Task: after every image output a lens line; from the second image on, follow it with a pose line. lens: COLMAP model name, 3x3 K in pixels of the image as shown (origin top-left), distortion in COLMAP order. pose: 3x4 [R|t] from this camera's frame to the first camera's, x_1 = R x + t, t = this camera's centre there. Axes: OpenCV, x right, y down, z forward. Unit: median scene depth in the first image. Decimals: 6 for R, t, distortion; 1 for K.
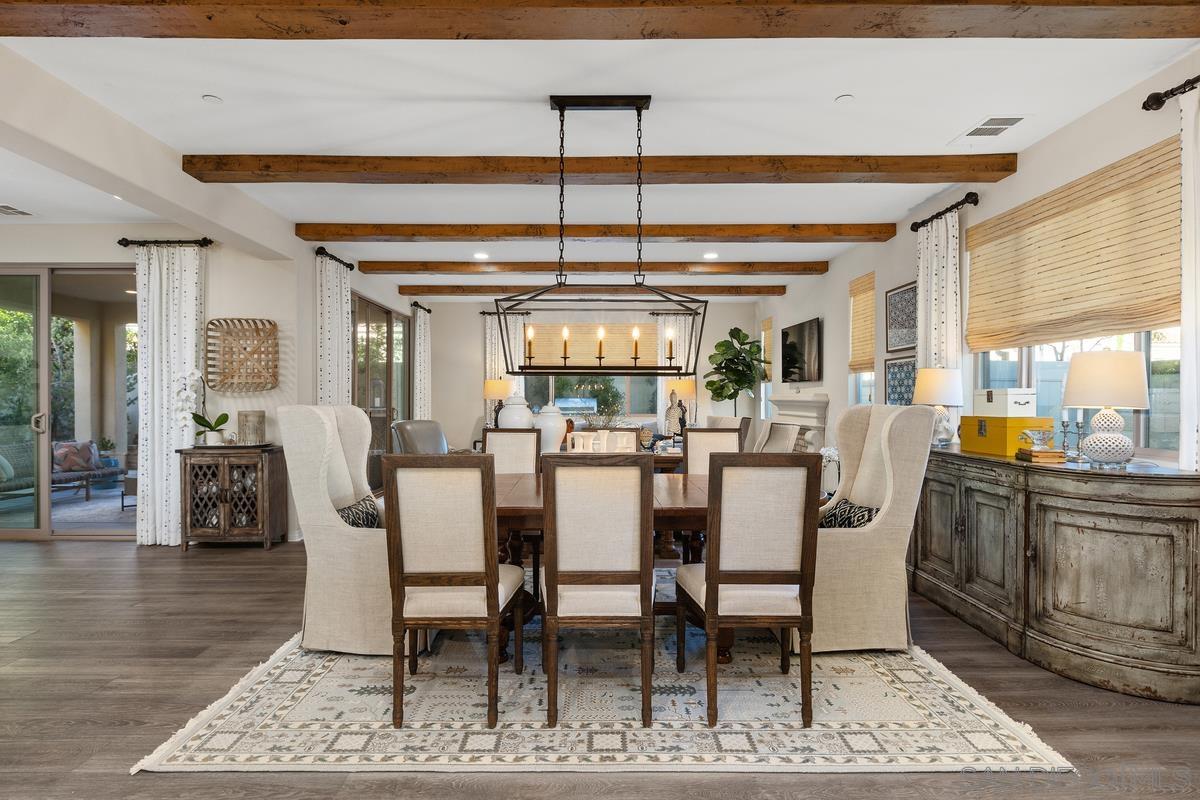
lens RADIAL K [[625.2, 0, 591.3], [0, 625.2, 405.8], [0, 0, 1]] dist [-0.001985, 0.000478]
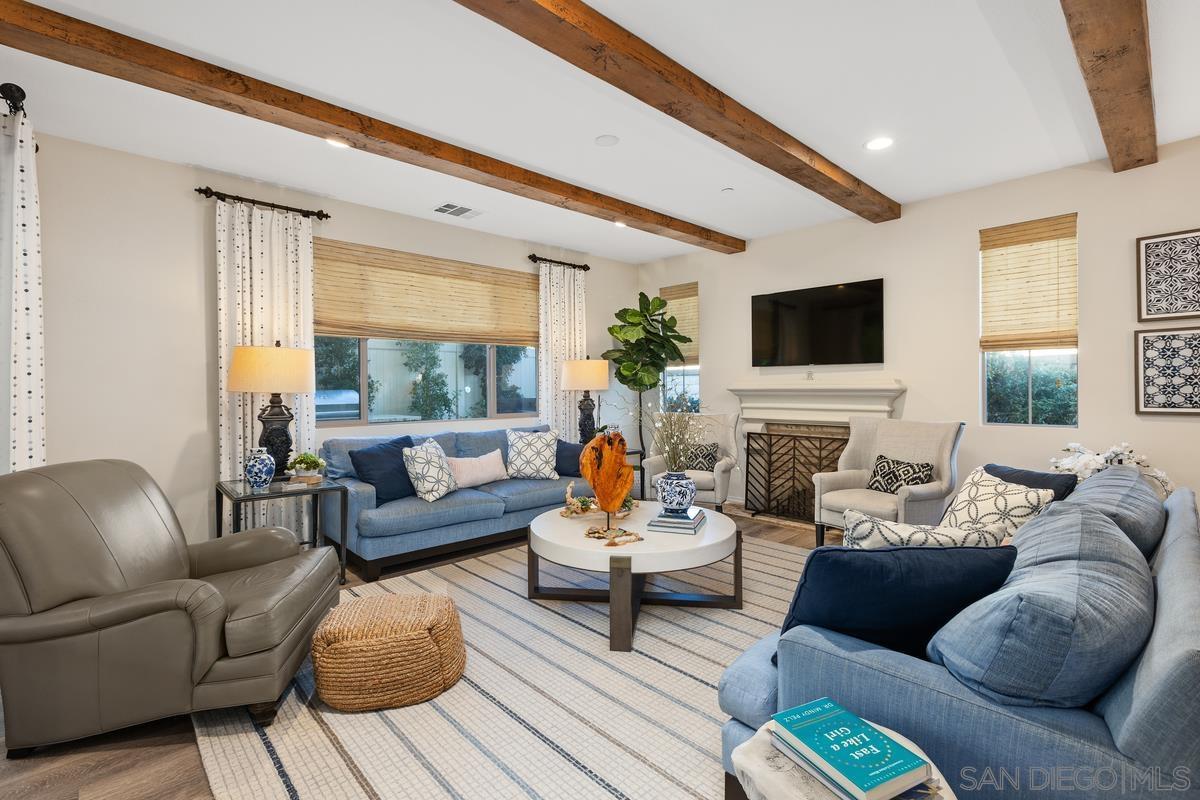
lens RADIAL K [[540.3, 0, 604.7], [0, 540.3, 392.1], [0, 0, 1]] dist [0.003833, -0.003682]
pose [[0.726500, -0.011353, 0.687073, -0.582614], [0.016265, 0.999867, -0.000676, -0.017050], [-0.686974, 0.011666, 0.726588, 1.360035]]
